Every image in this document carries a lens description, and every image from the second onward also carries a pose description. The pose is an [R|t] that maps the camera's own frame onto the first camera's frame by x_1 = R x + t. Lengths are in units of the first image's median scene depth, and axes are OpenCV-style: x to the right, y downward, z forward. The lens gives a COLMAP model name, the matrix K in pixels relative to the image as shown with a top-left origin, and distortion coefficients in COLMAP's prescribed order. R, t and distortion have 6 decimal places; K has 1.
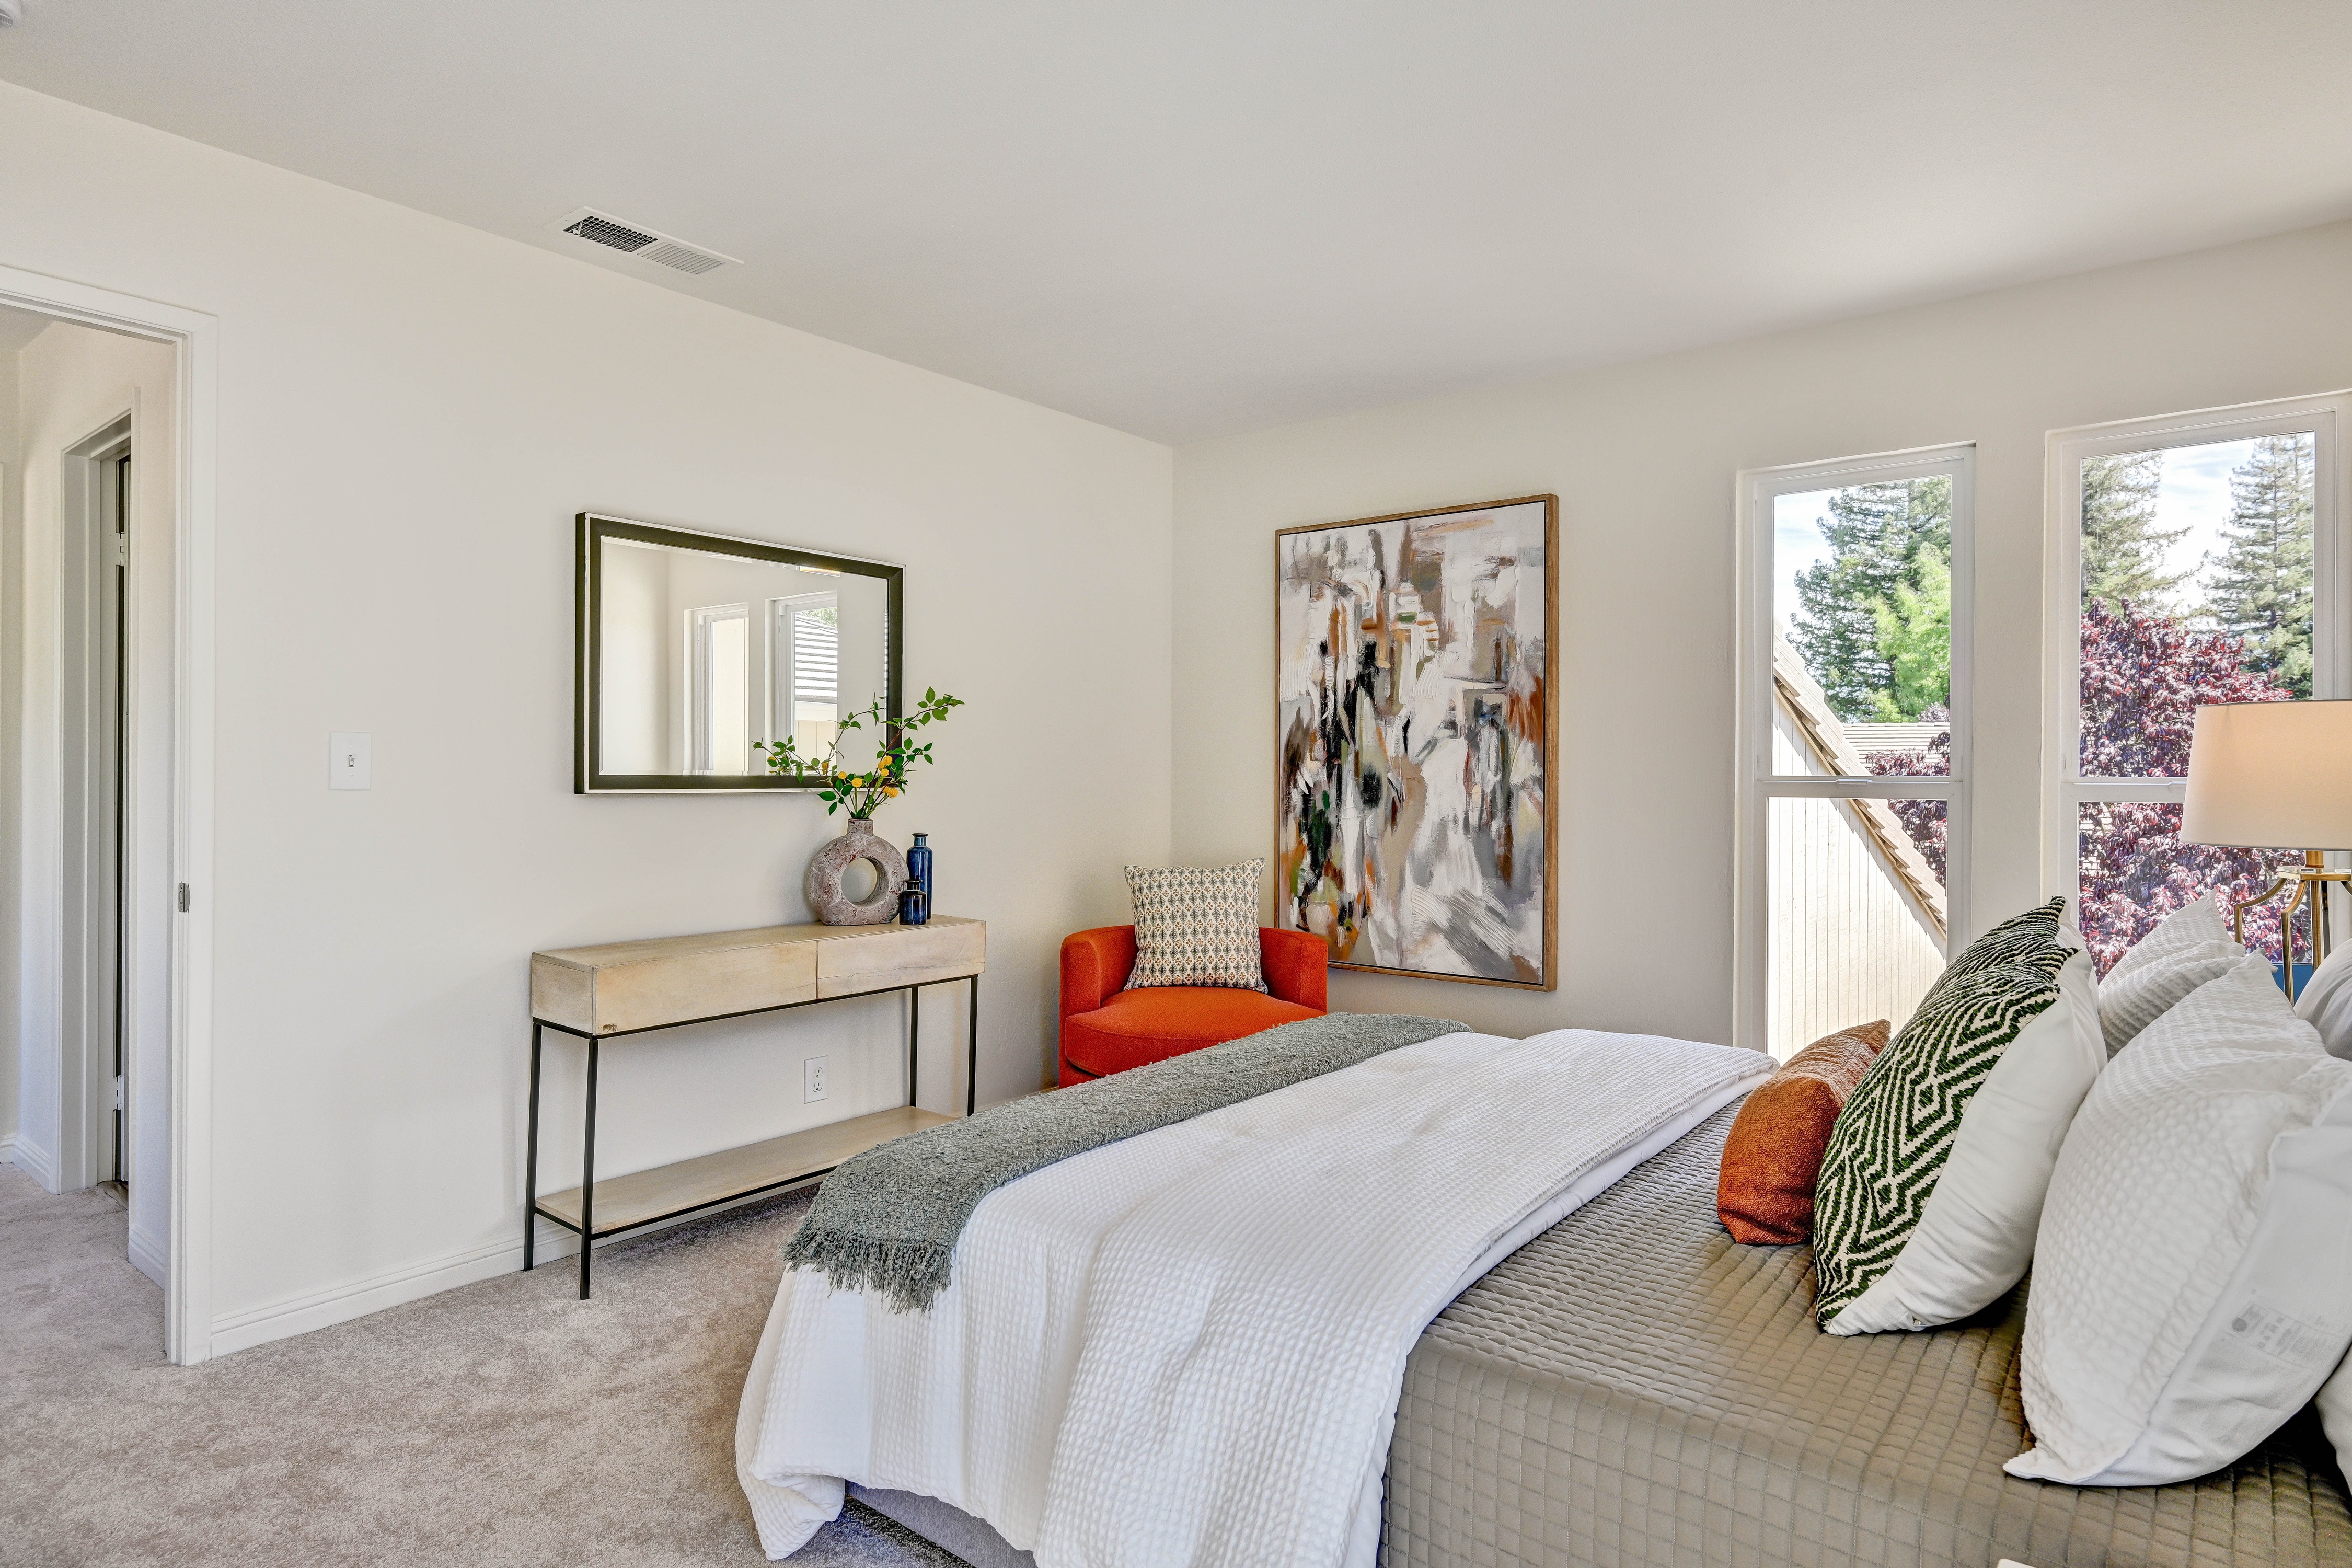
lens RADIAL K [[1288.0, 0, 1176.0], [0, 1288.0, 784.0], [0, 0, 1]] dist [-0.000056, -0.000031]
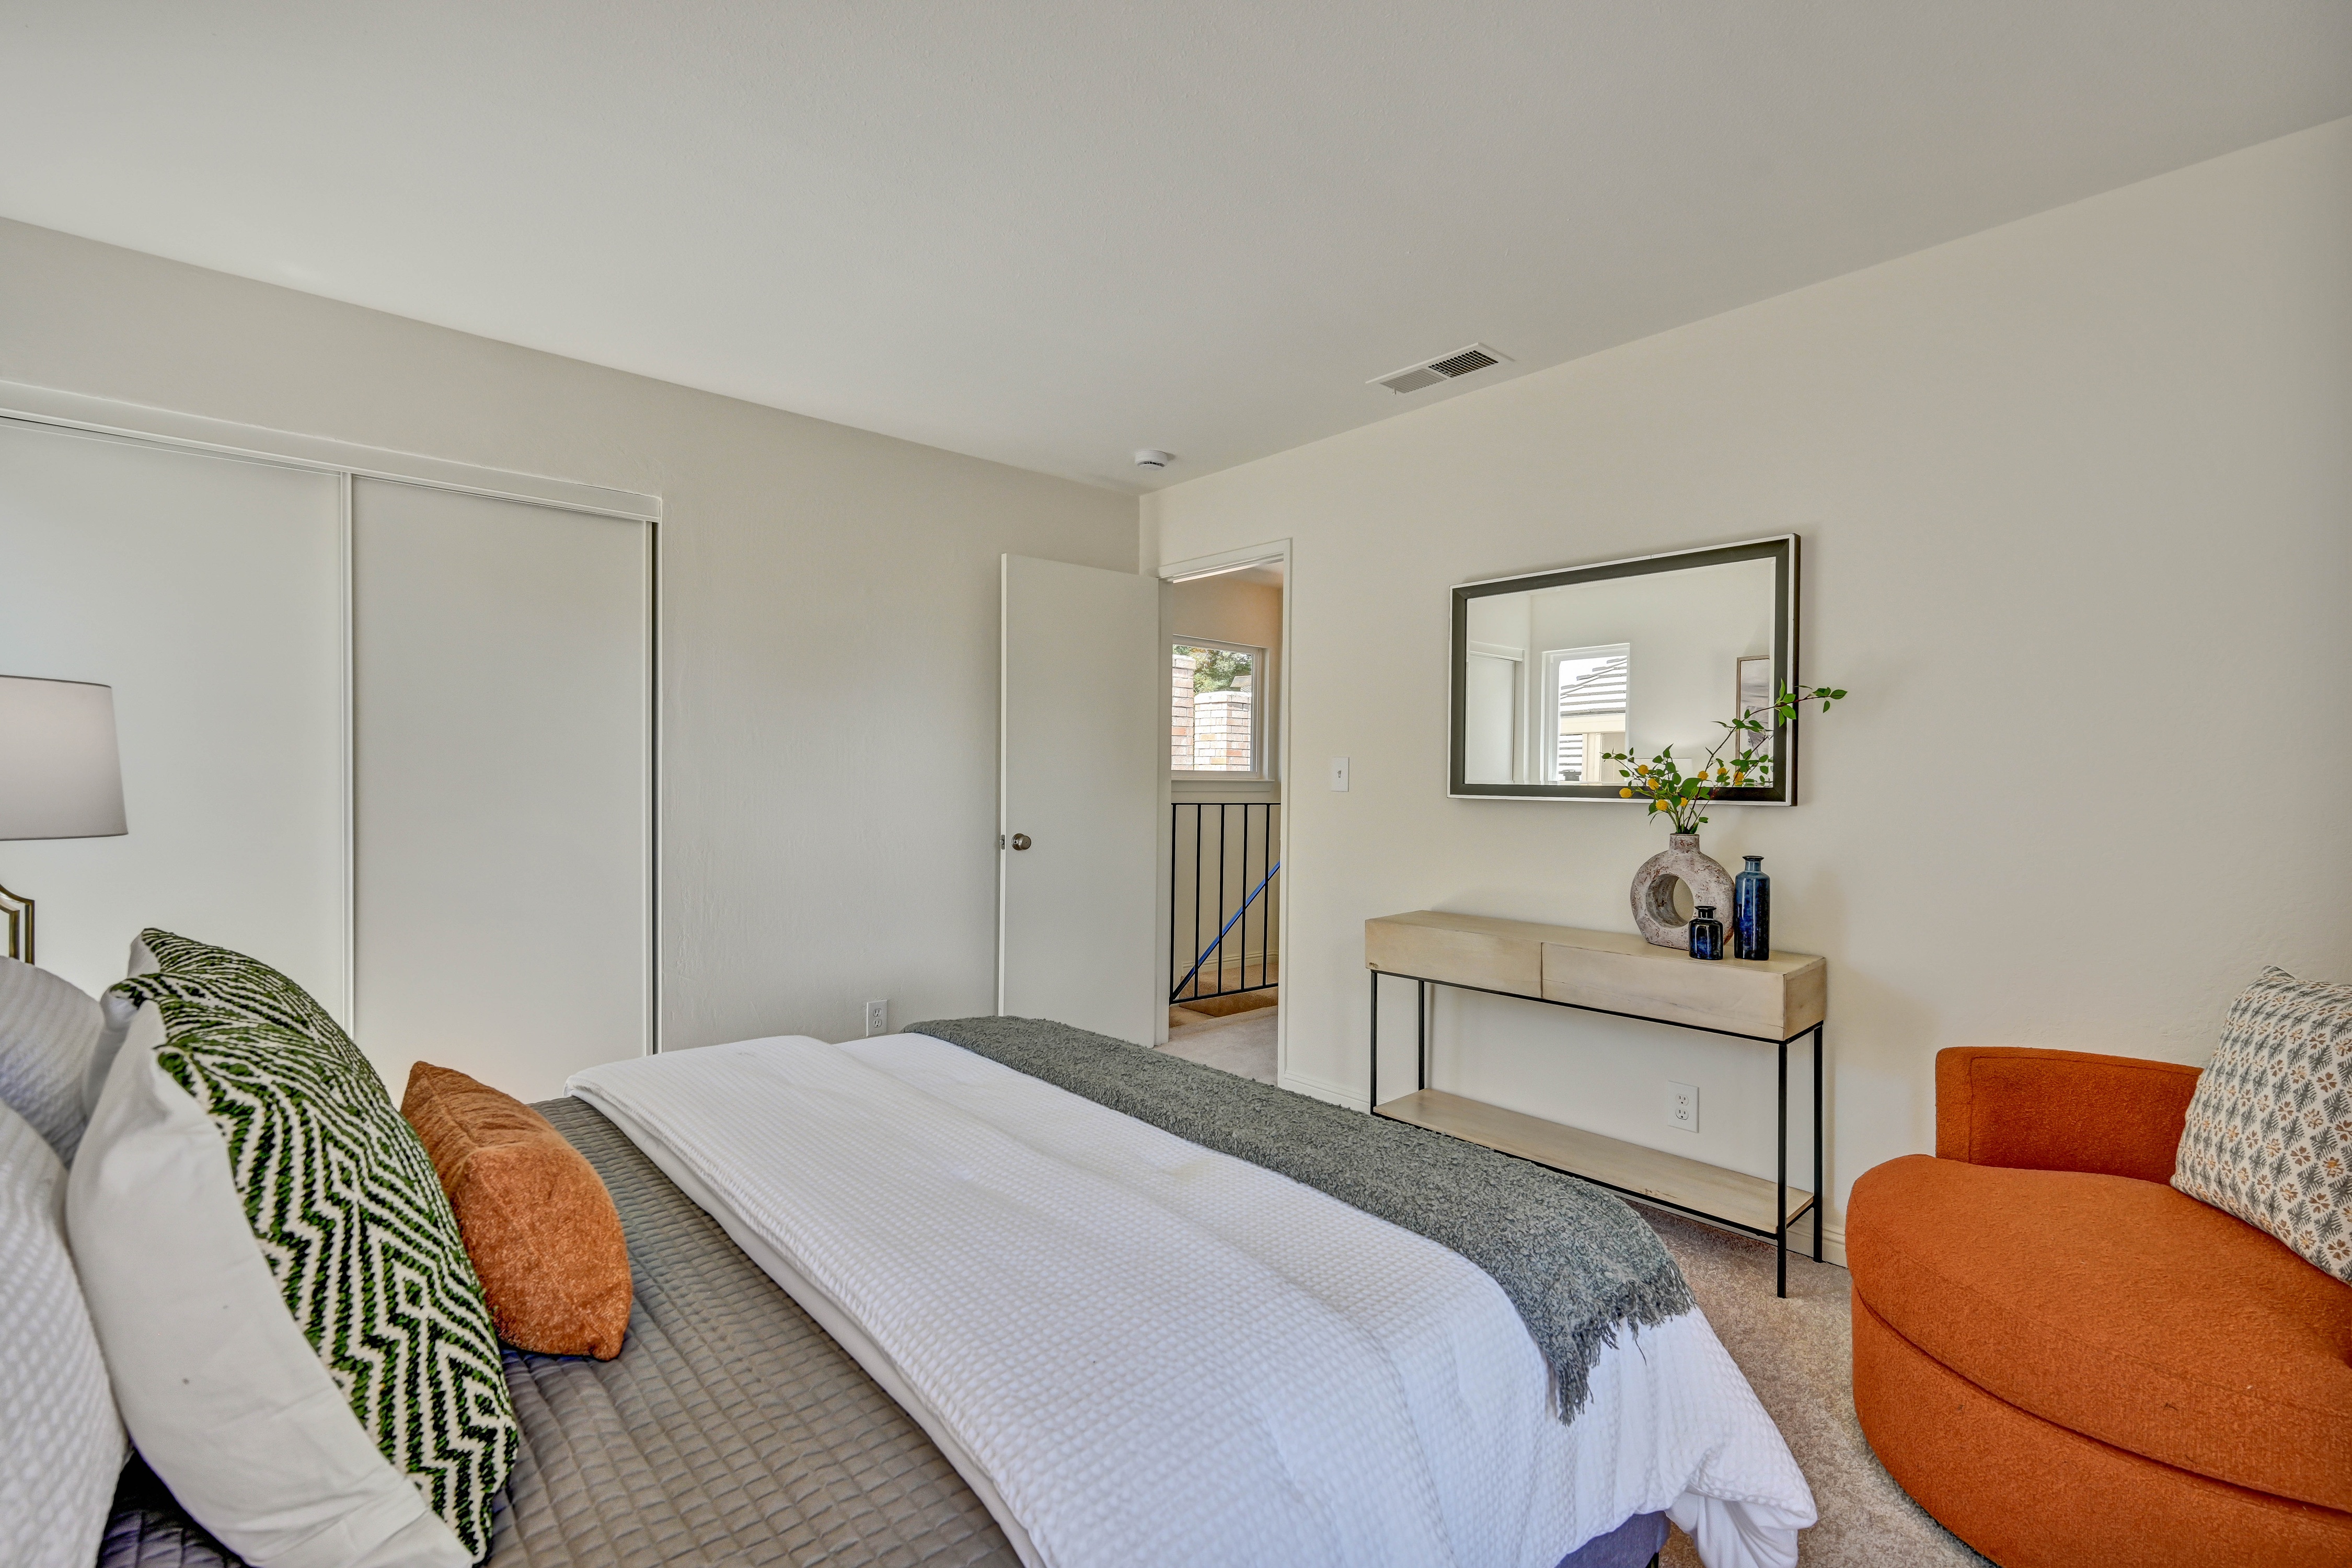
lens RADIAL K [[1023.7, 0, 1176.0], [0, 1023.7, 784.0], [0, 0, 1]] dist [-0.000569, 0.000000]
pose [[-0.173186, 0.001612, -0.984888, 0.455337], [-0.012610, 0.999913, 0.003854, -0.005500], [0.984808, 0.013087, -0.173151, 0.653894]]
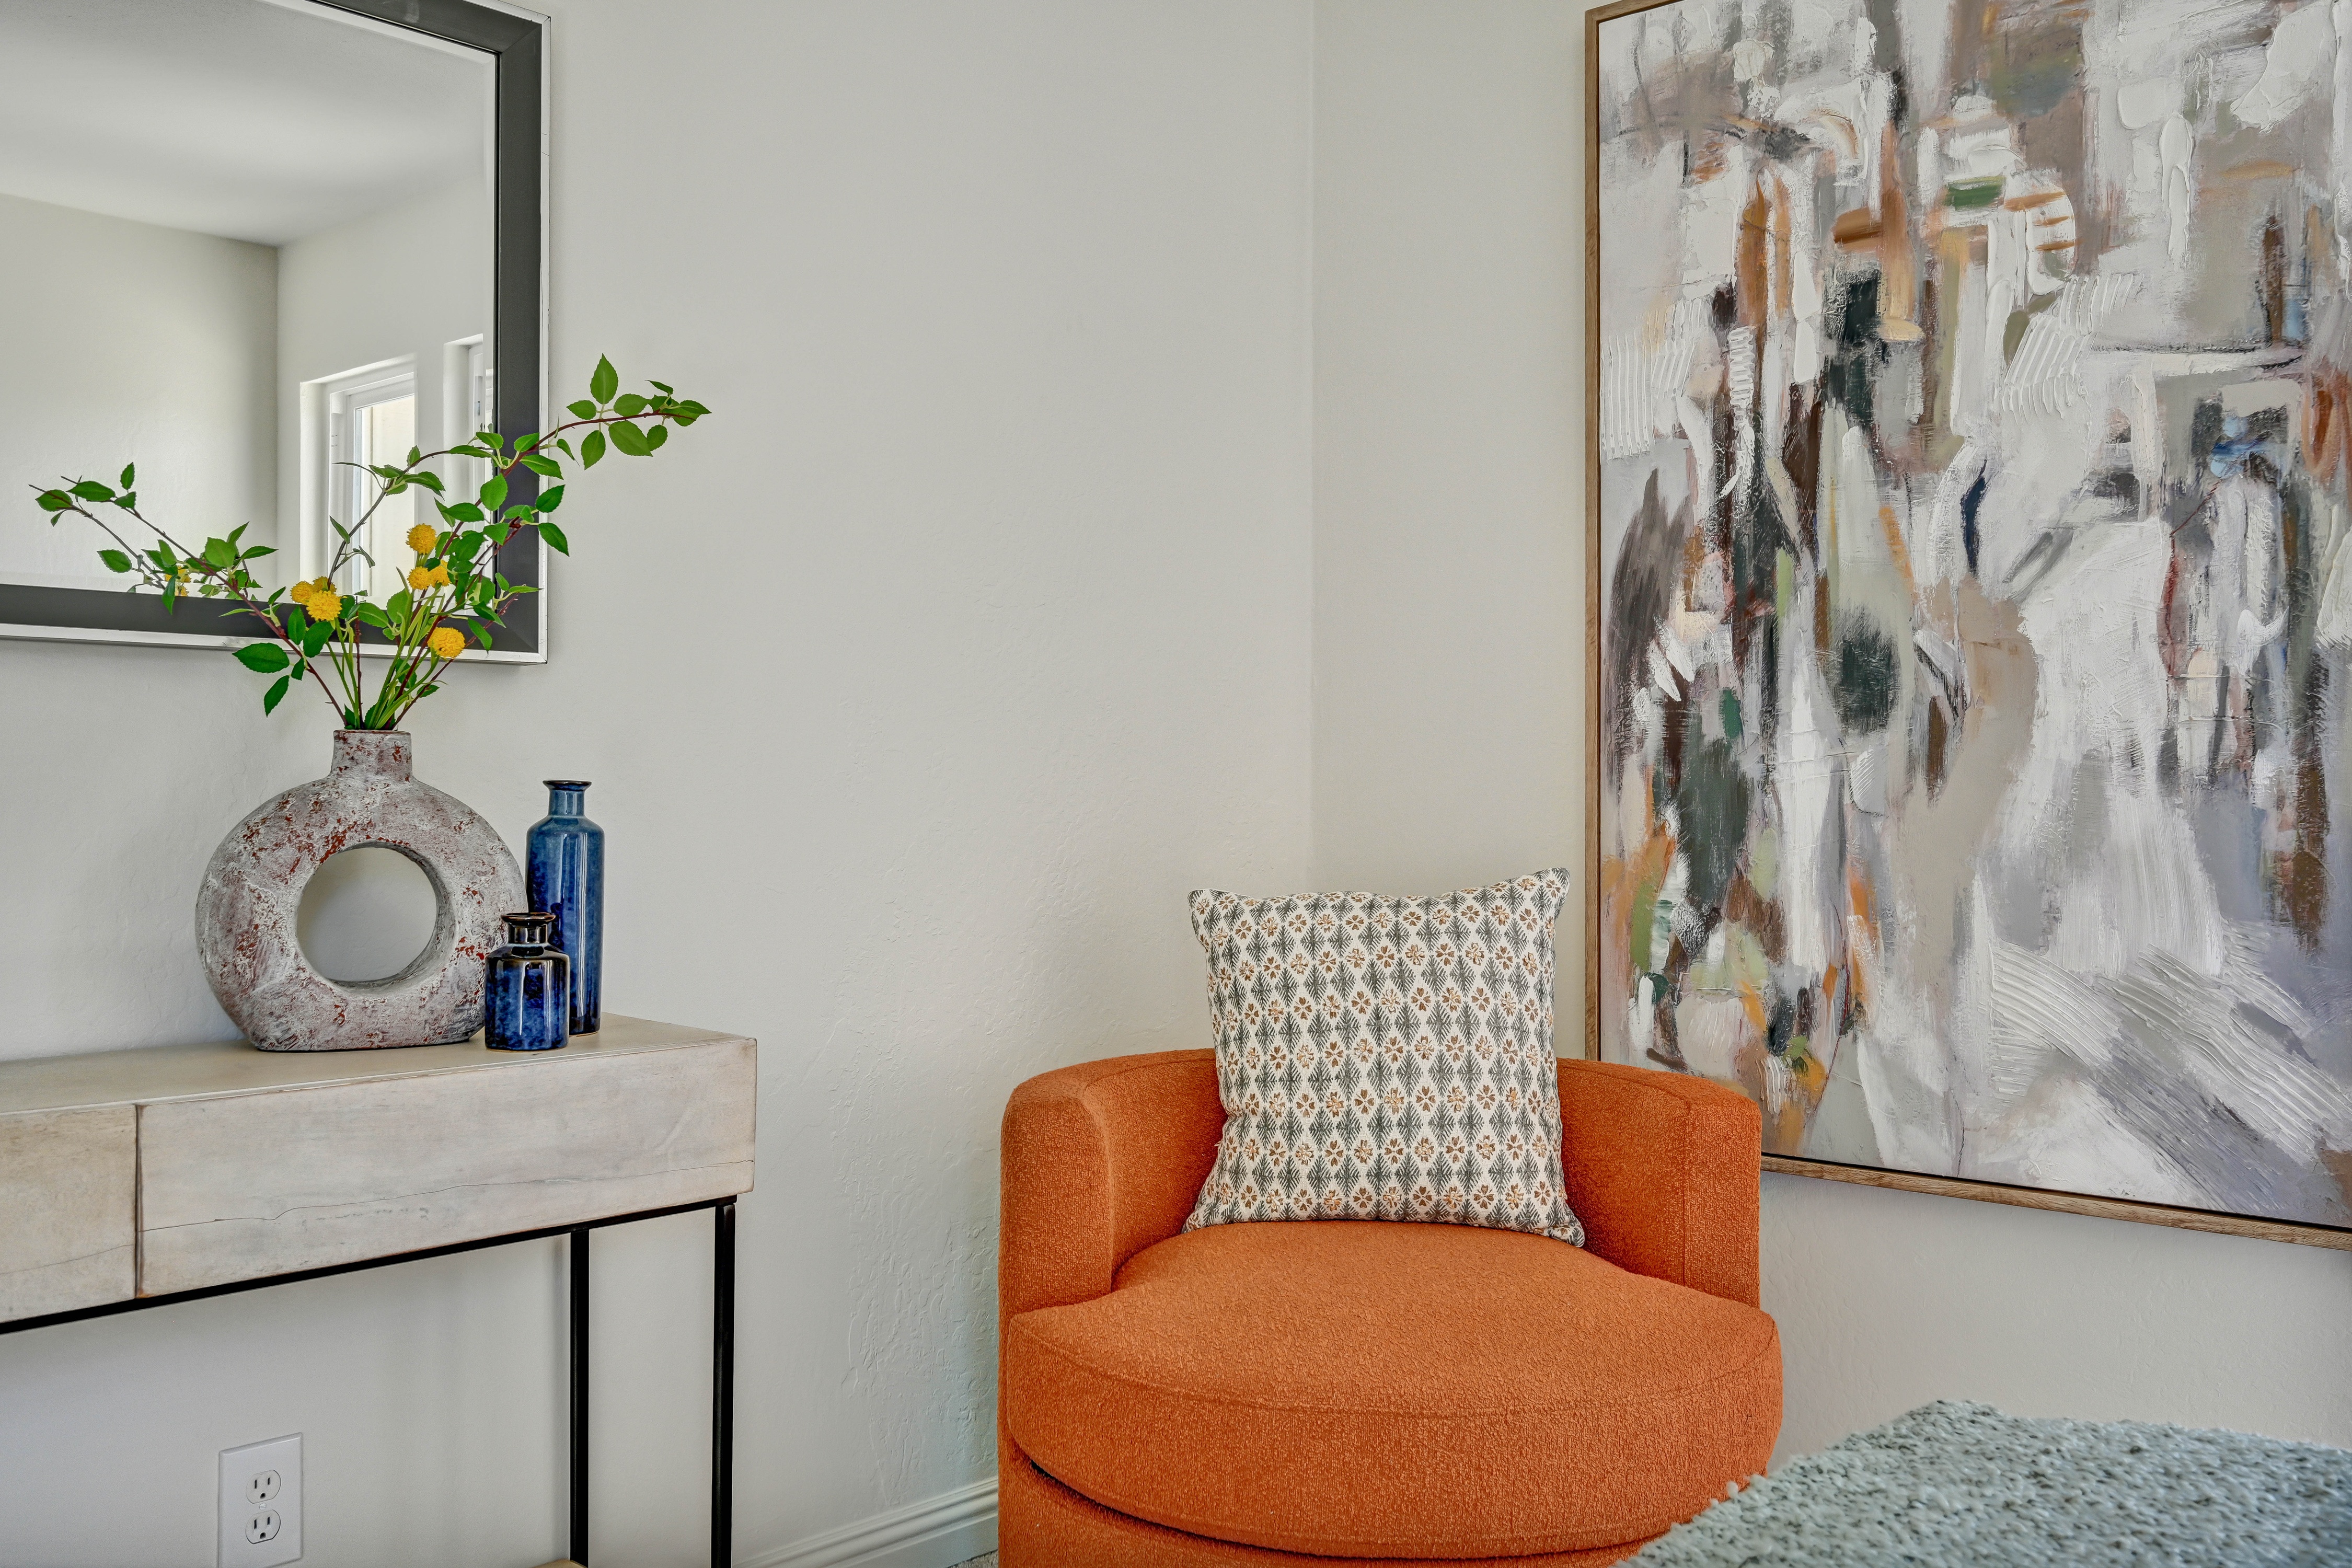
lens RADIAL K [[2103.2, 0, 1176.0], [0, 2103.2, 784.0], [0, 0, 1]] dist [0.005258, 0.013419]
pose [[0.997662, -0.002499, -0.068291, -0.001826], [0.001872, 0.999956, -0.009245, 0.039287], [0.068311, 0.009095, 0.997623, 0.403029]]
